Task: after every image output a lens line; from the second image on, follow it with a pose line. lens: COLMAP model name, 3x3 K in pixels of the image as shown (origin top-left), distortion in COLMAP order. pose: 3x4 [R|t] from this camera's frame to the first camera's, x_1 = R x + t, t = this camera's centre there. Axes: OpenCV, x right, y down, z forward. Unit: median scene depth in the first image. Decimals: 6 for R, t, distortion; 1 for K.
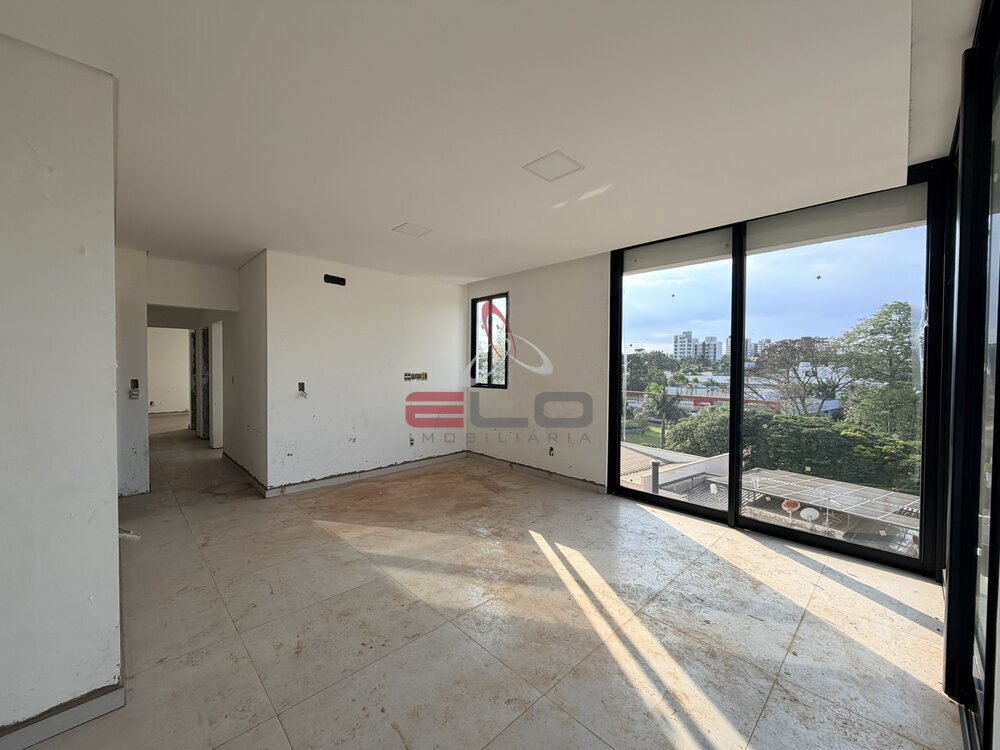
lens RADIAL K [[398.0, 0, 496.6], [0, 398.0, 373.5], [0, 0, 1]] dist [0.000160, -0.000213]
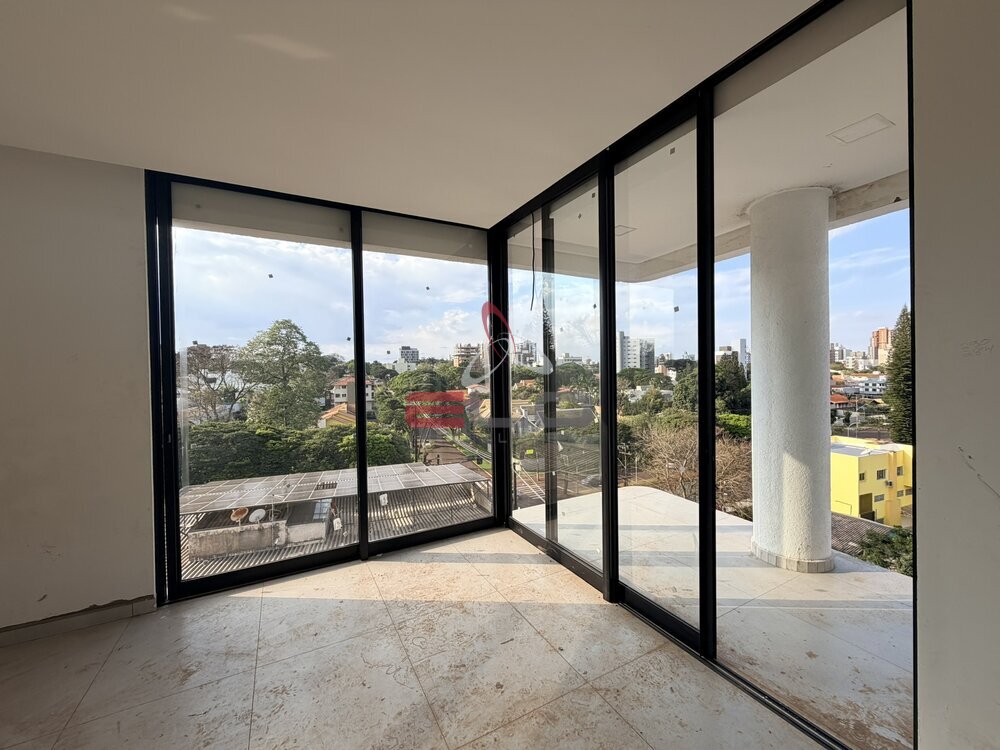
lens RADIAL K [[398.0, 0, 496.6], [0, 398.0, 373.5], [0, 0, 1]] dist [0.000160, -0.000213]
pose [[0.268010, -0.020913, 0.963189, -0.137569], [0.037801, 0.999223, 0.011177, -0.014507], [-0.962674, 0.033414, 0.268592, 0.428160]]
